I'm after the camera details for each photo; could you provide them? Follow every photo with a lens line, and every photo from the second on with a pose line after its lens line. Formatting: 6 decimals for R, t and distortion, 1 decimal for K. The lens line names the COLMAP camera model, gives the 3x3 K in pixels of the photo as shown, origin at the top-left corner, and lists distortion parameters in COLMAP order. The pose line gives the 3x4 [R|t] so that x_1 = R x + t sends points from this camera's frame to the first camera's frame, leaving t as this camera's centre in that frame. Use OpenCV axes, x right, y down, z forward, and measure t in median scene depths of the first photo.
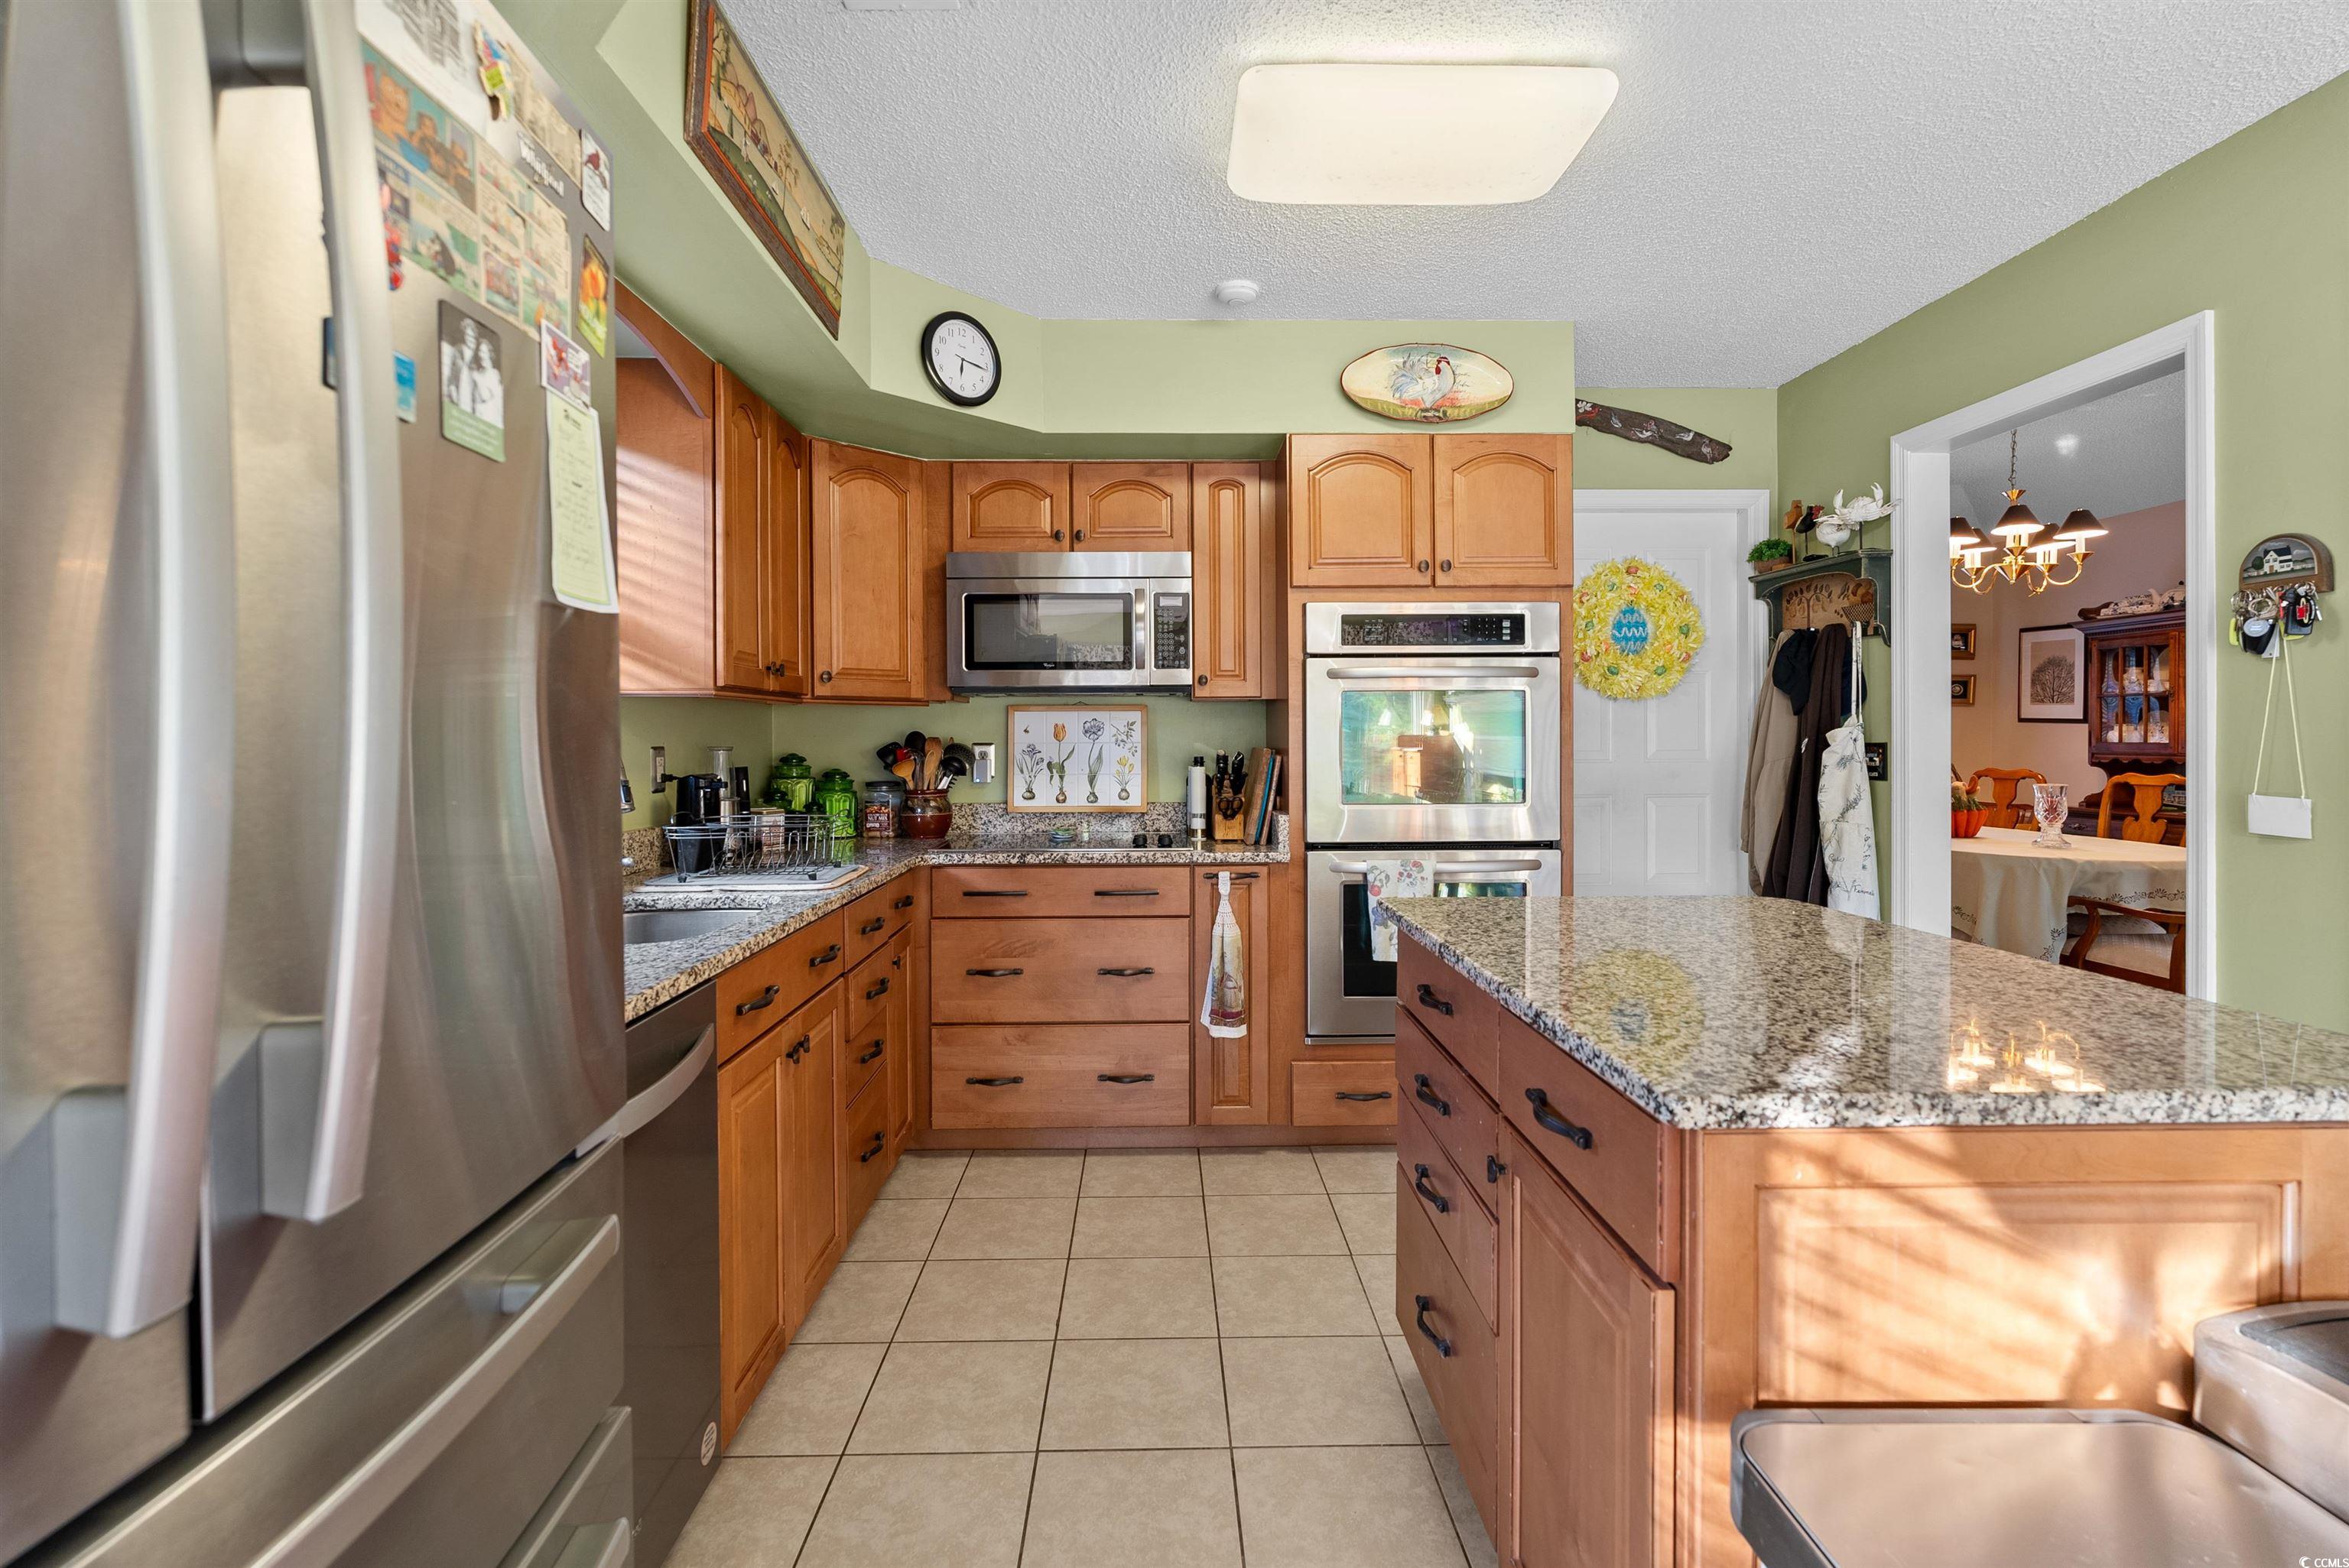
lens RADIAL K [[1048.6, 0, 1164.5], [0, 1048.6, 741.6], [0, 0, 1]] dist [-0.010365, 0.001733]
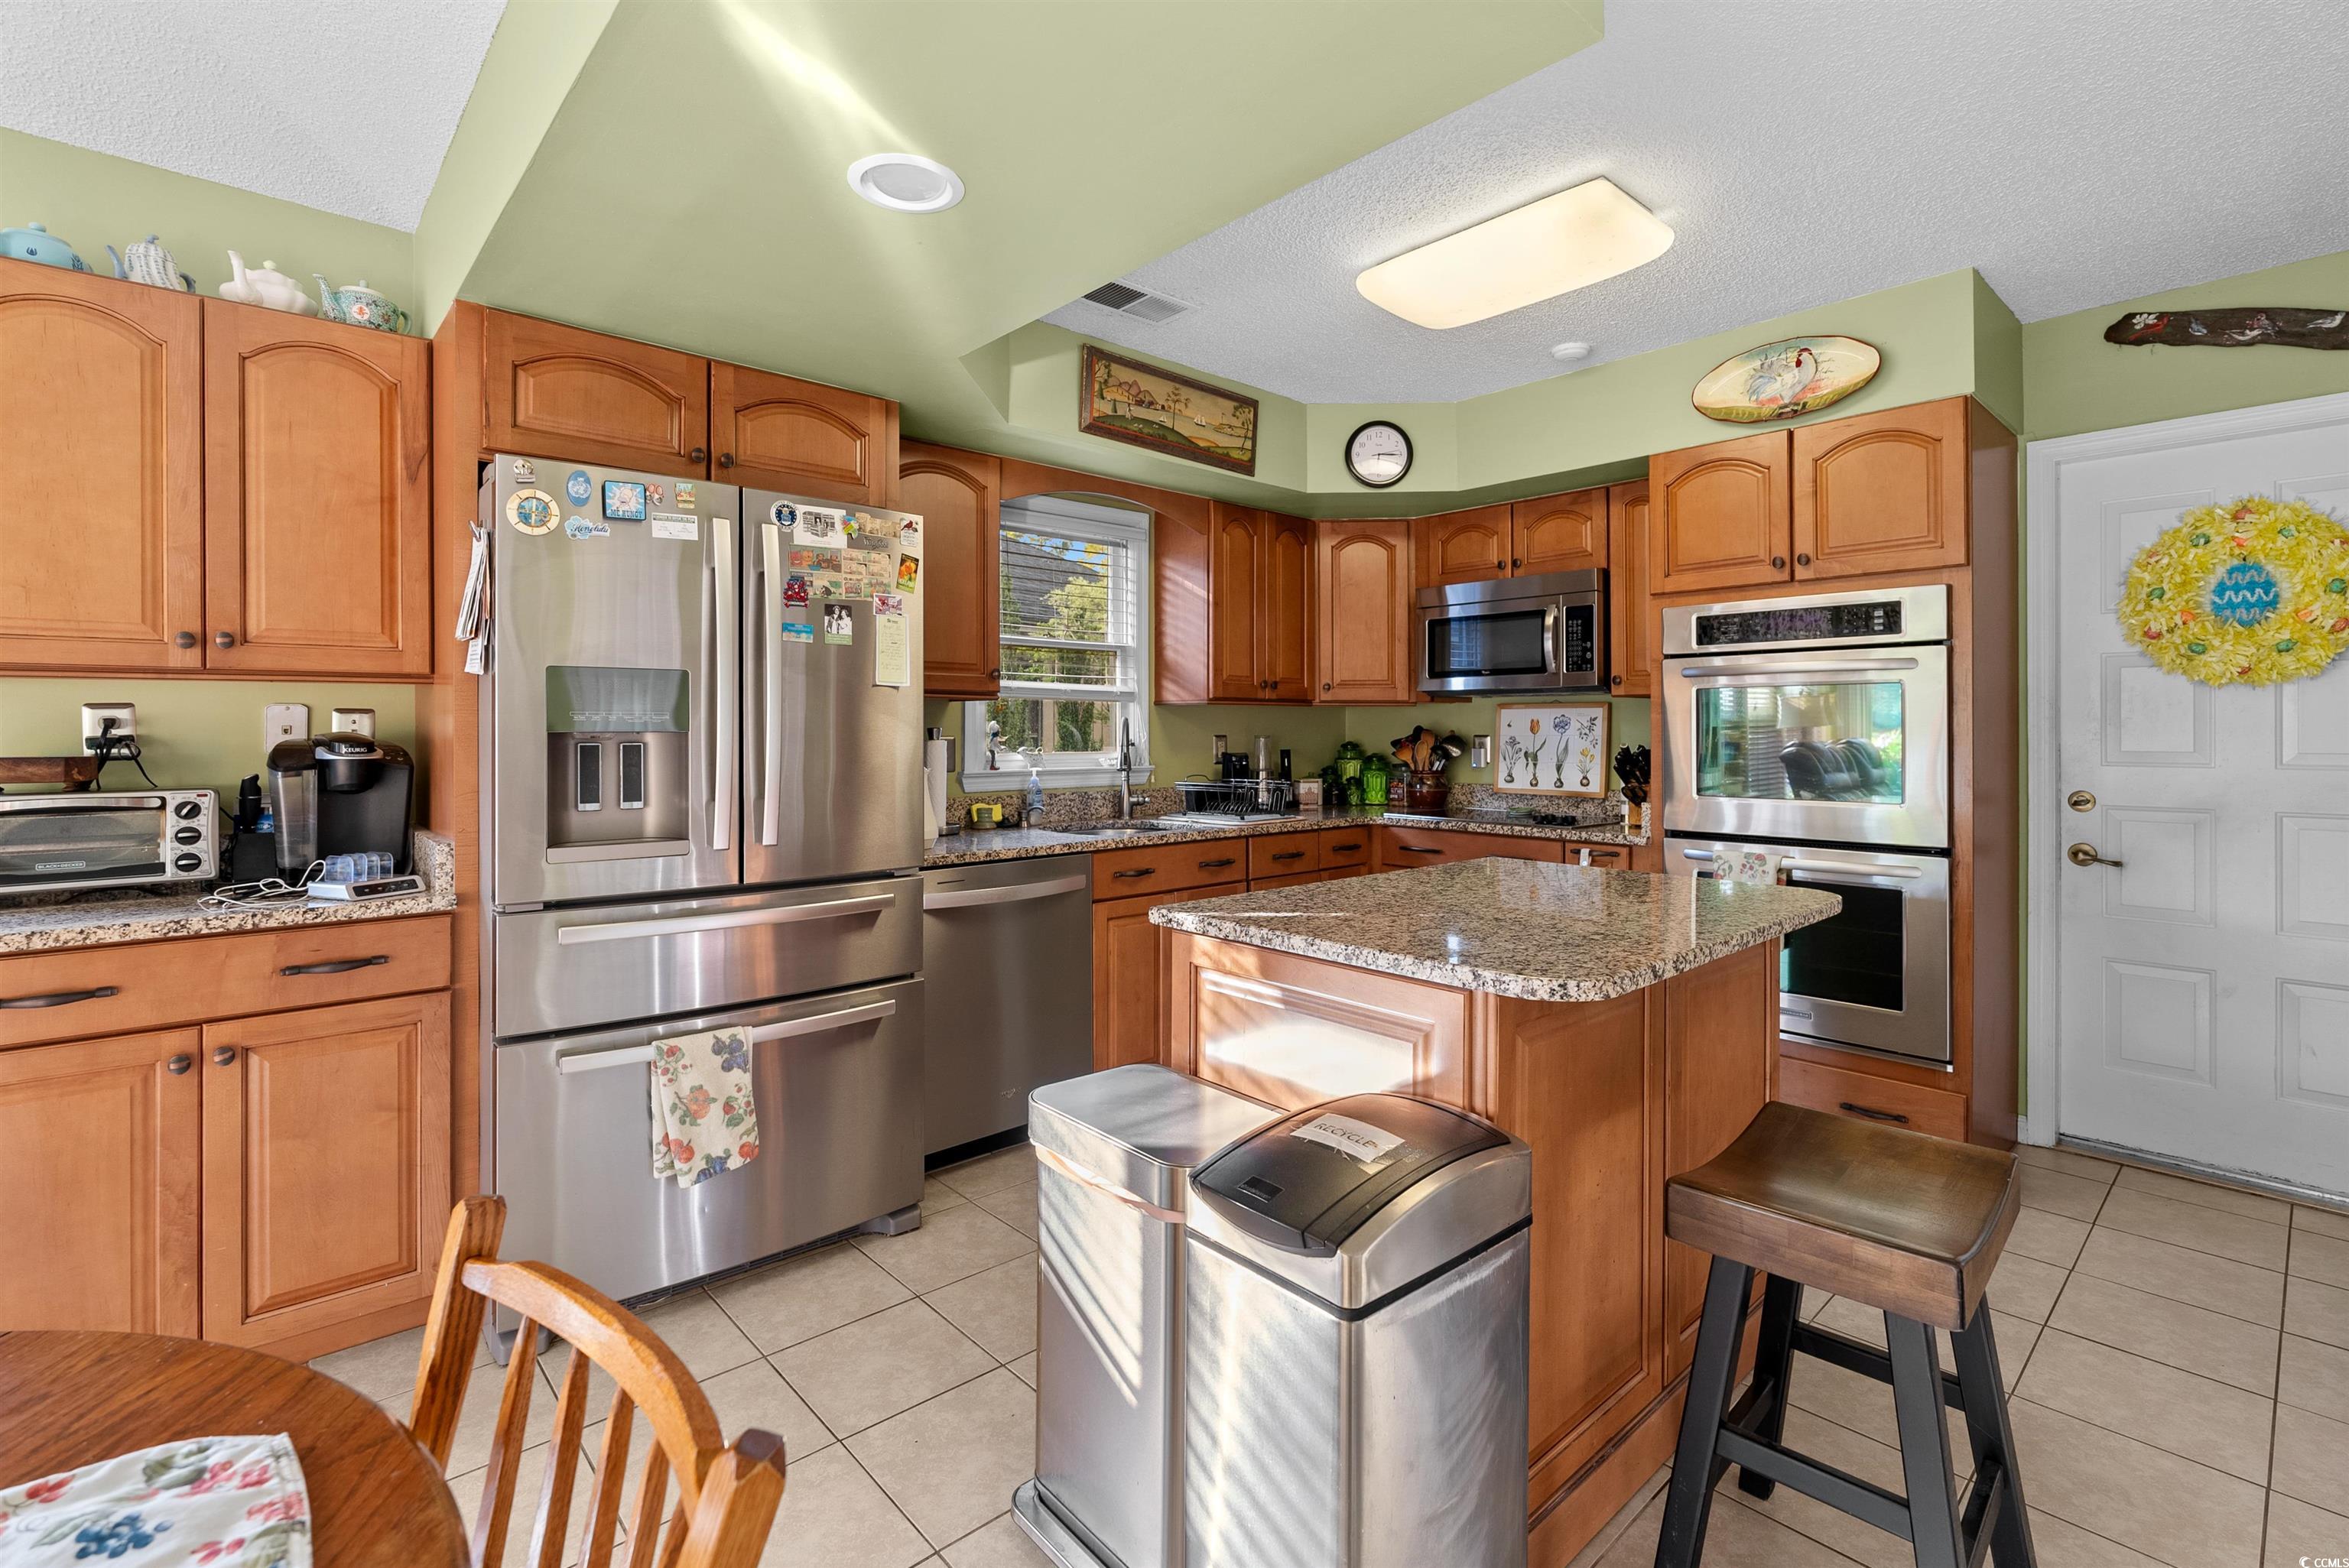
lens RADIAL K [[1048.6, 0, 1161.4], [0, 1048.6, 723.6], [0, 0, 1]] dist [-0.010365, 0.001733]
pose [[0.654036, 0.001003, -0.756462, 0.612596], [-0.007787, 0.999955, -0.005407, -0.002749], [0.756423, 0.009427, 0.654015, -0.100252]]
